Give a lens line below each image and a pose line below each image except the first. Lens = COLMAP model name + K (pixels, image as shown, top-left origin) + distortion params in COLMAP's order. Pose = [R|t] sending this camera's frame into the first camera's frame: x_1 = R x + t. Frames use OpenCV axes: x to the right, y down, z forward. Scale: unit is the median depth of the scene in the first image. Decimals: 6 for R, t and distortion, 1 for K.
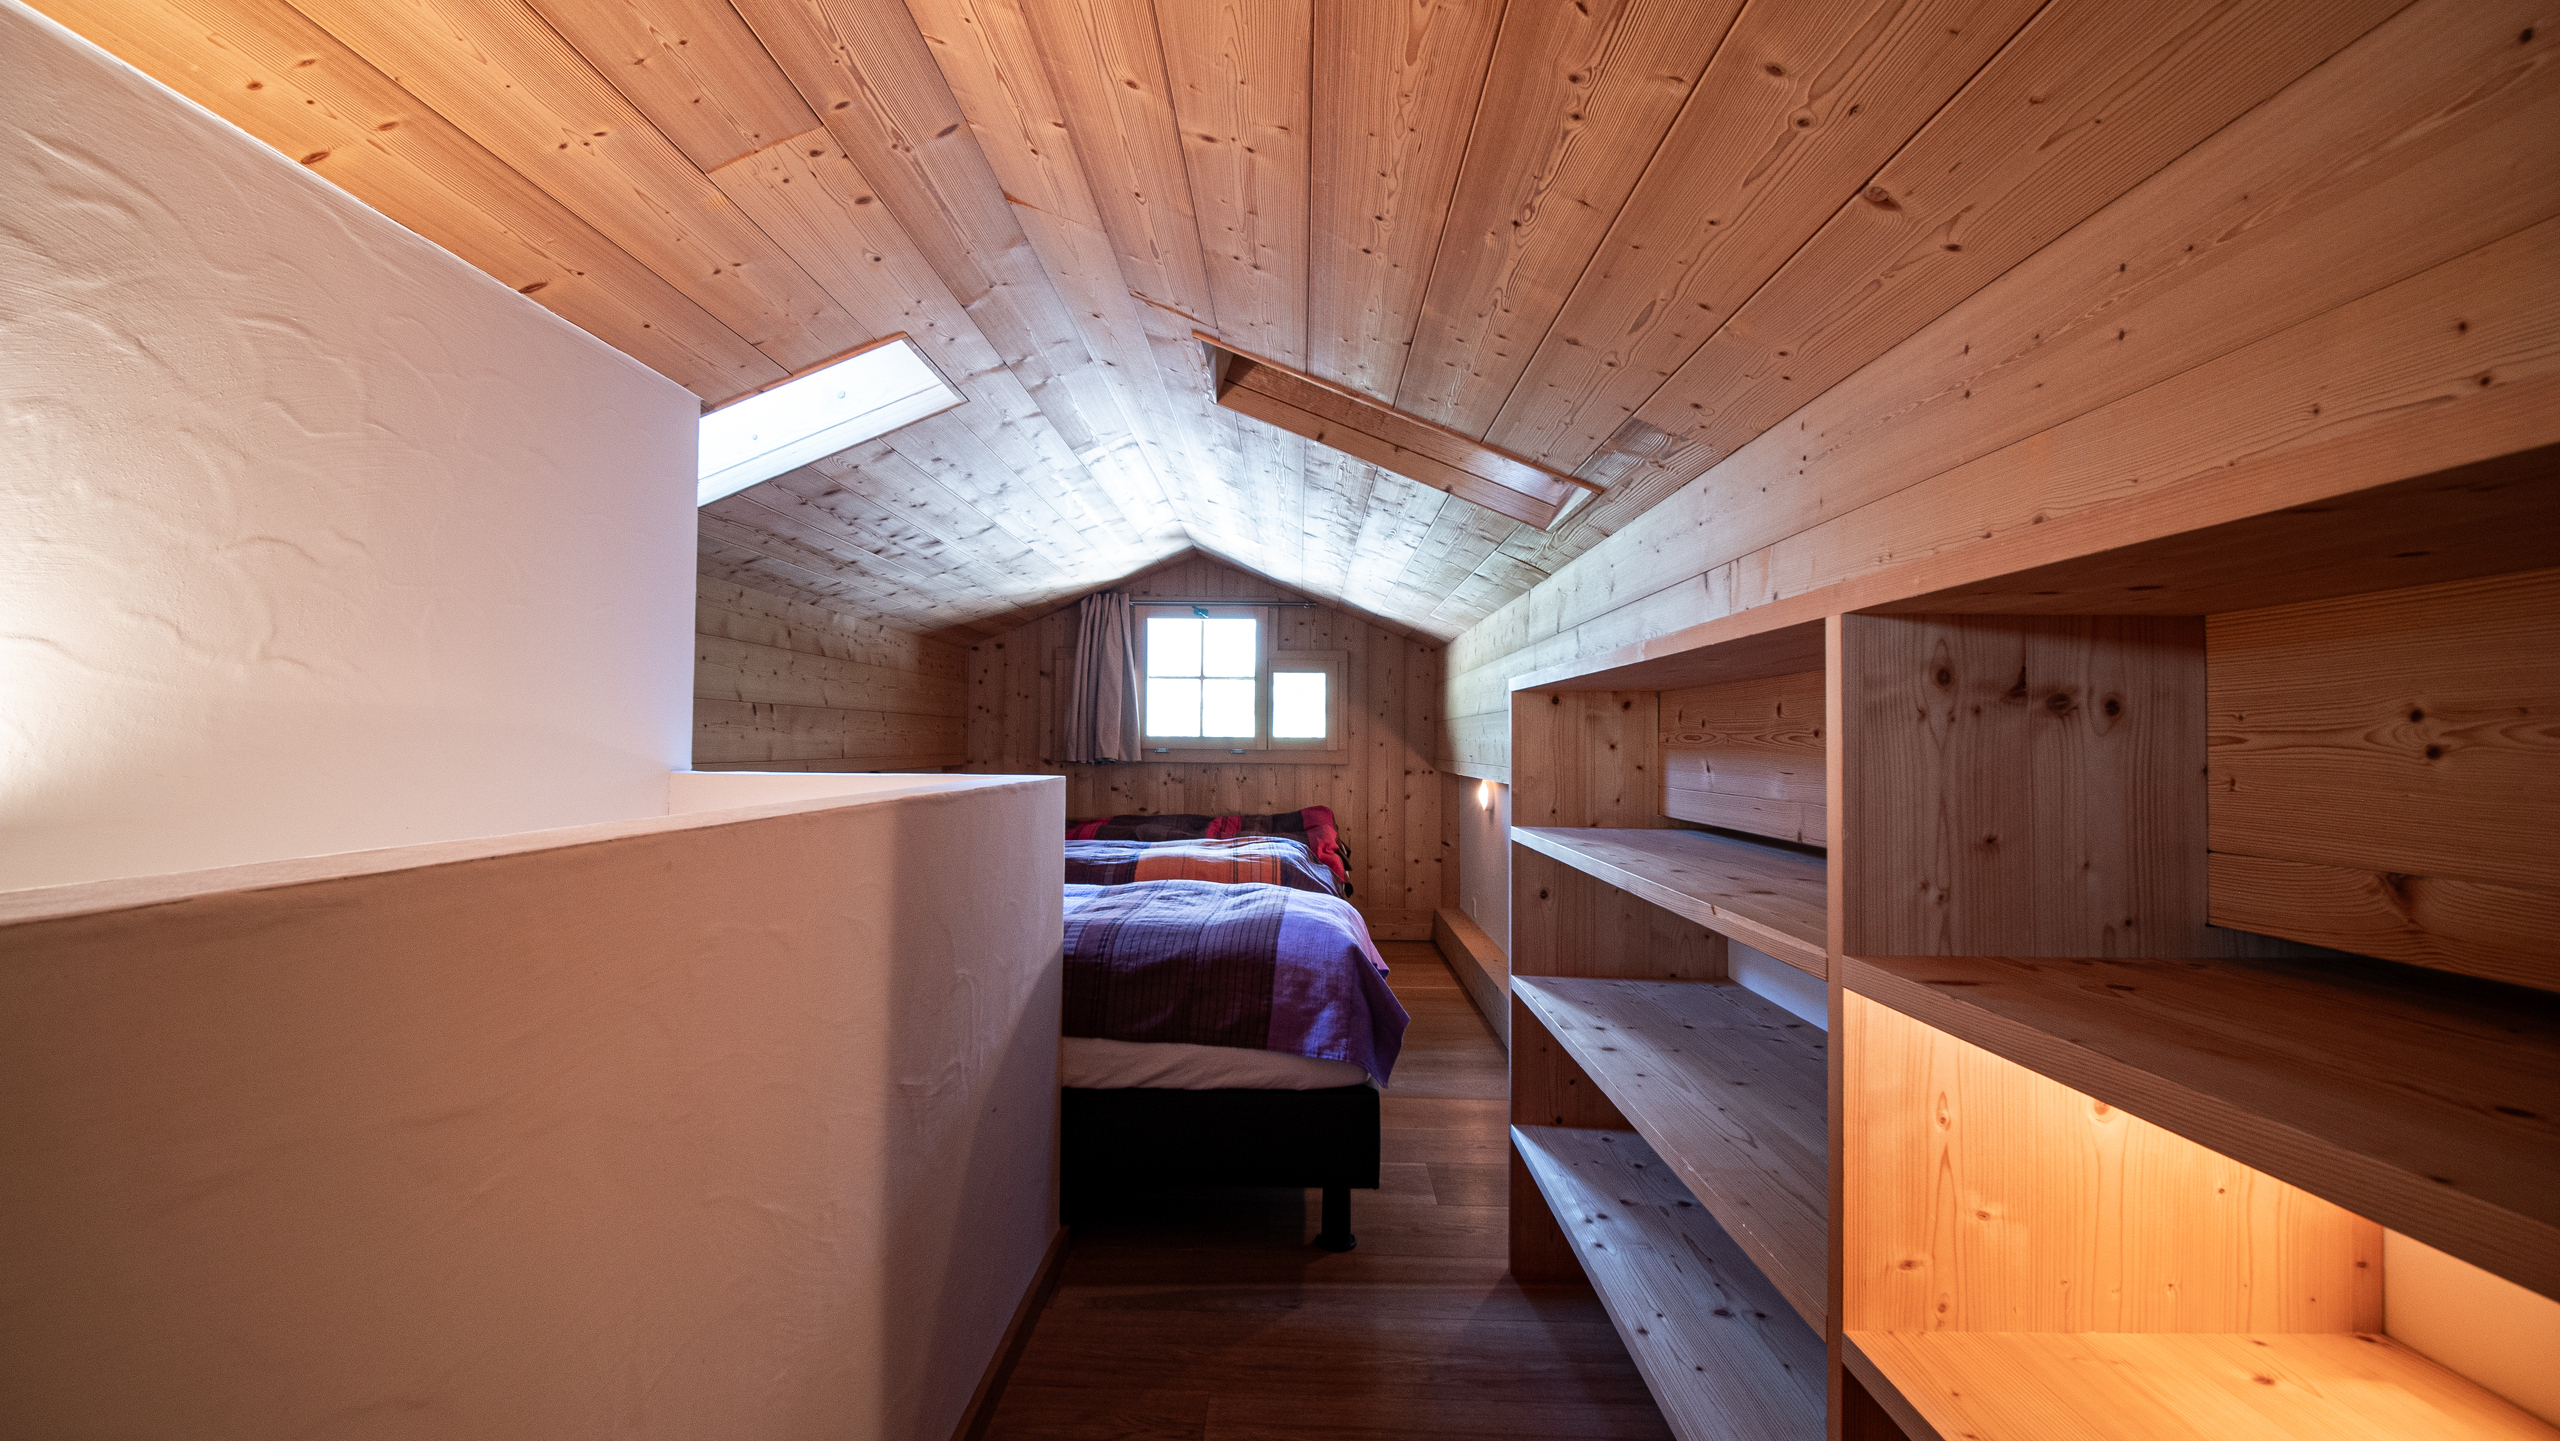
lens RADIAL K [[1140.7, 0, 1282.4], [0, 1140.7, 715.8], [0, 0, 1]] dist [-0.016592, 0.000628]
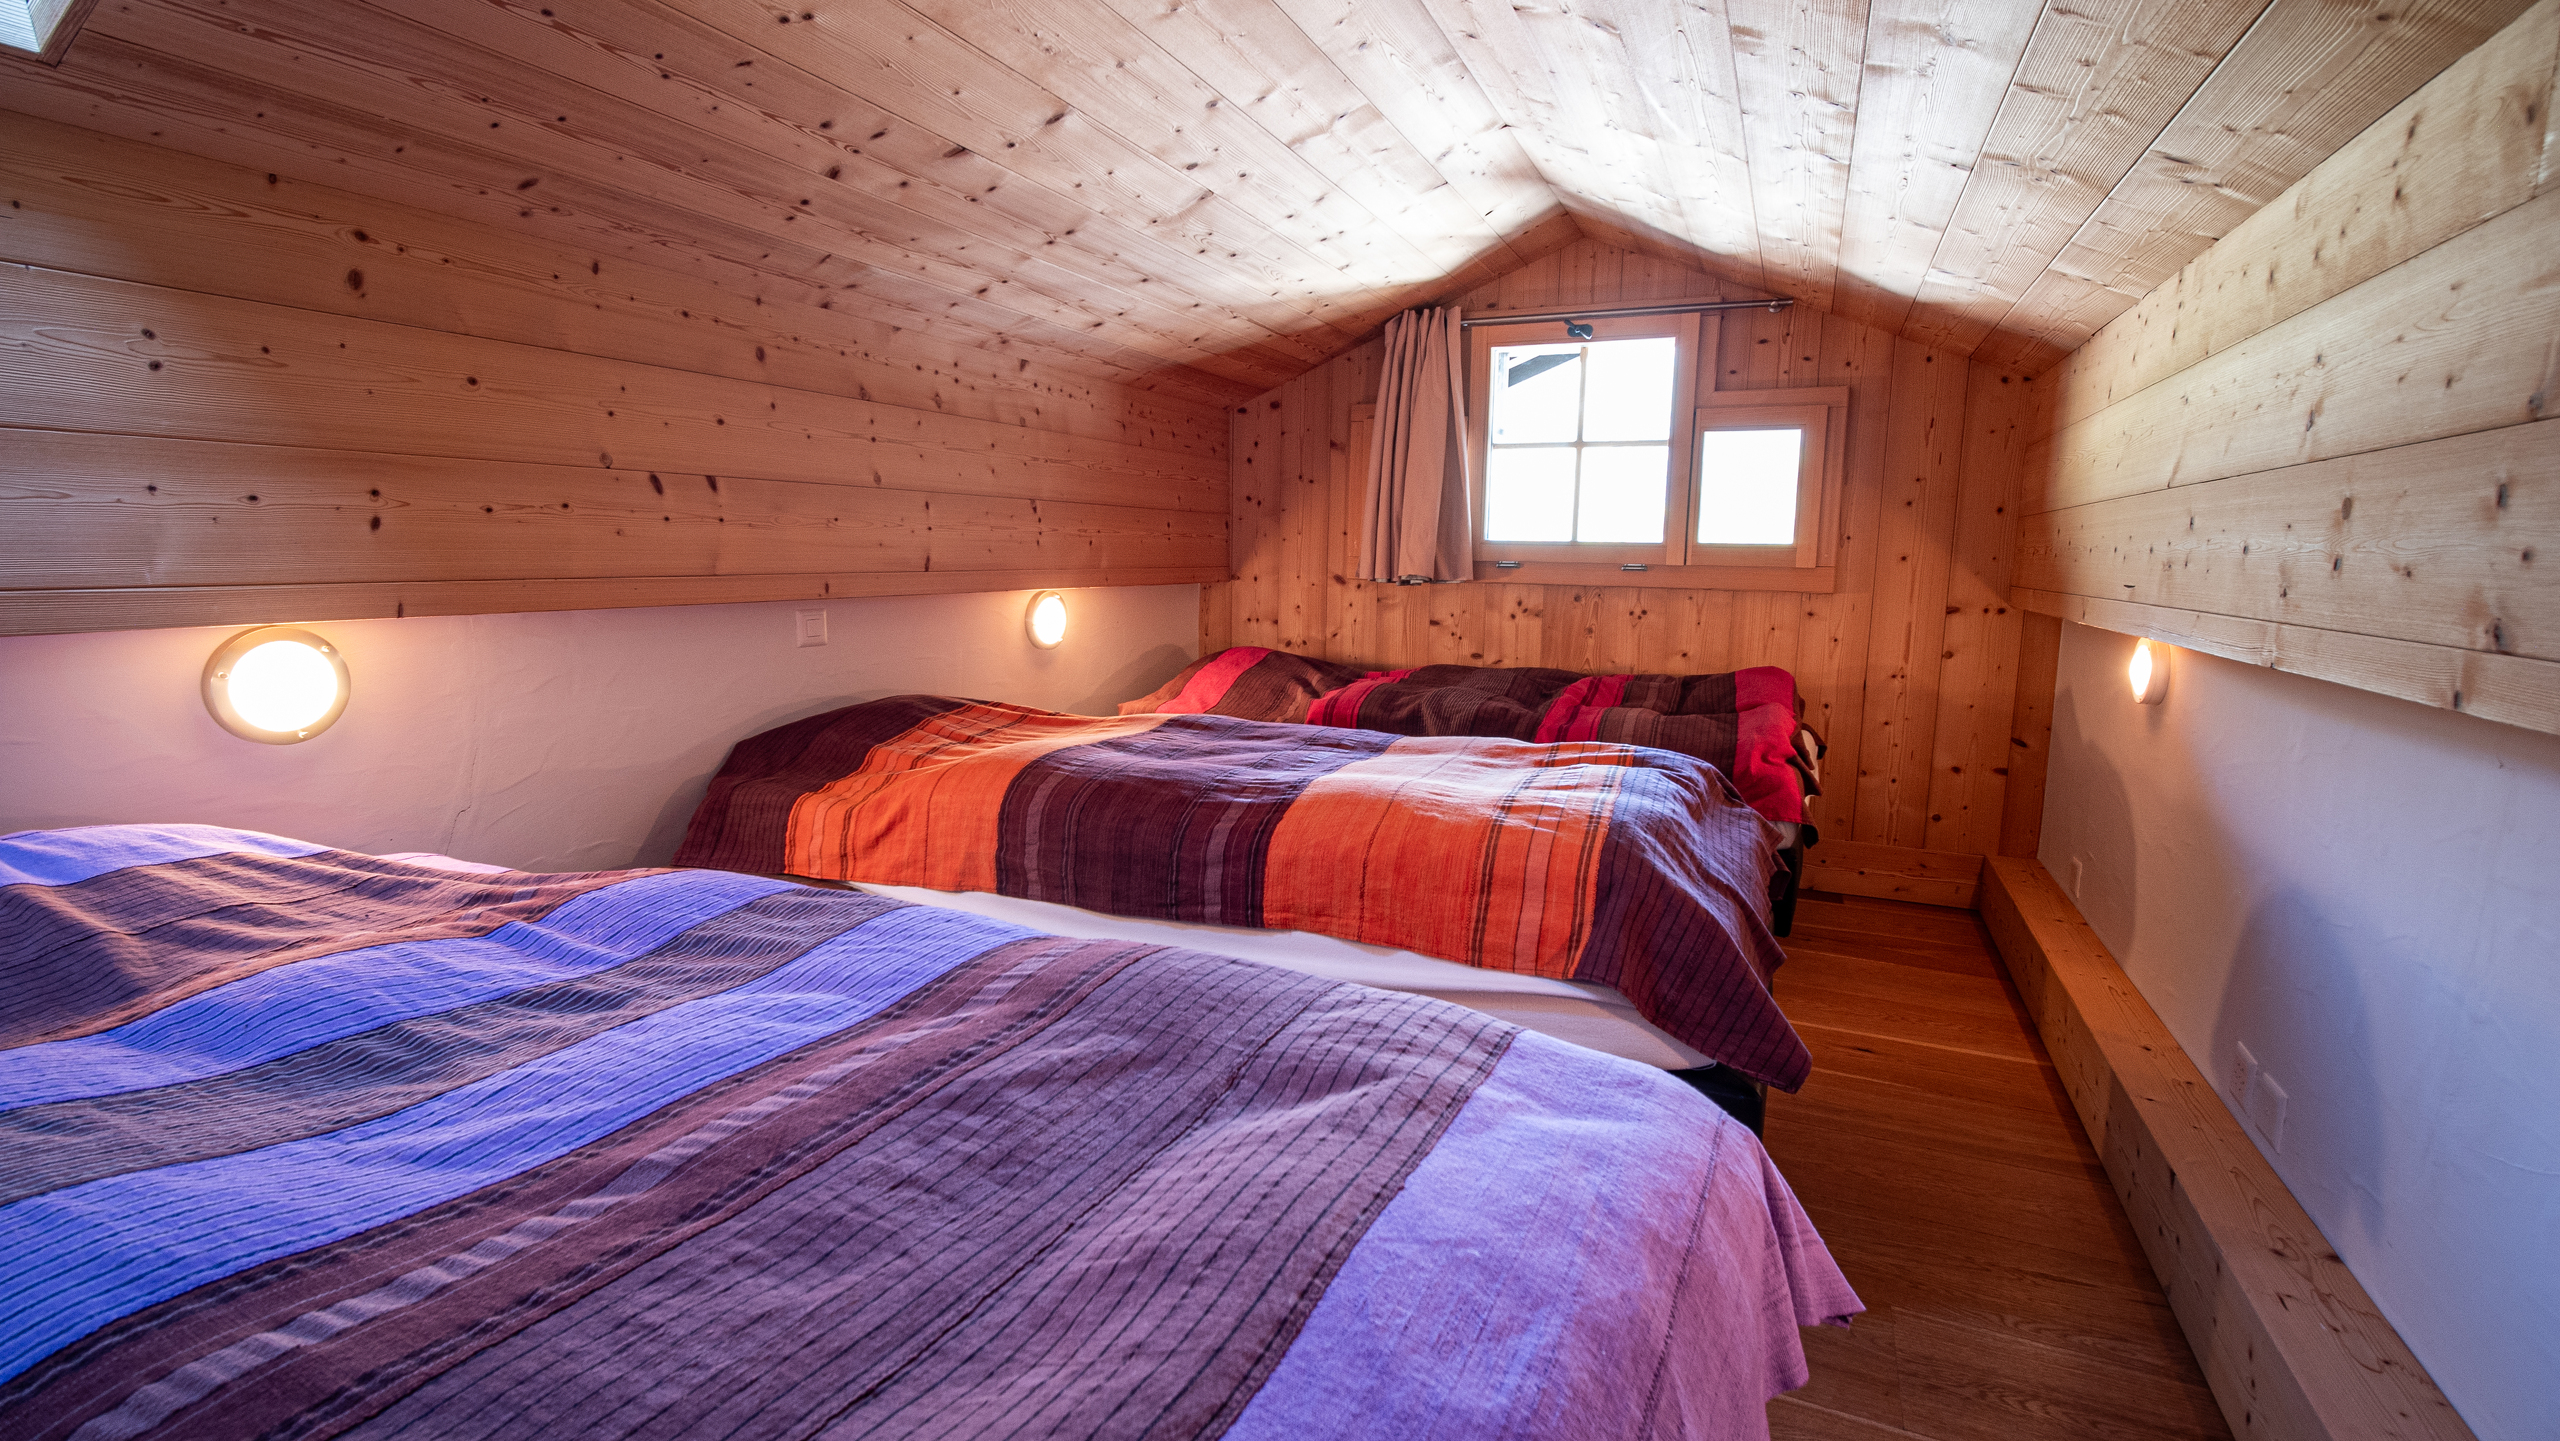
lens RADIAL K [[1140.7, 0, 1271.4], [0, 1140.7, 717.2], [0, 0, 1]] dist [-0.016592, 0.000628]
pose [[0.913636, 0.064666, -0.401358, 0.032574], [0.001657, 0.986667, 0.162742, 0.011117], [0.406530, -0.149352, 0.901347, 0.367800]]
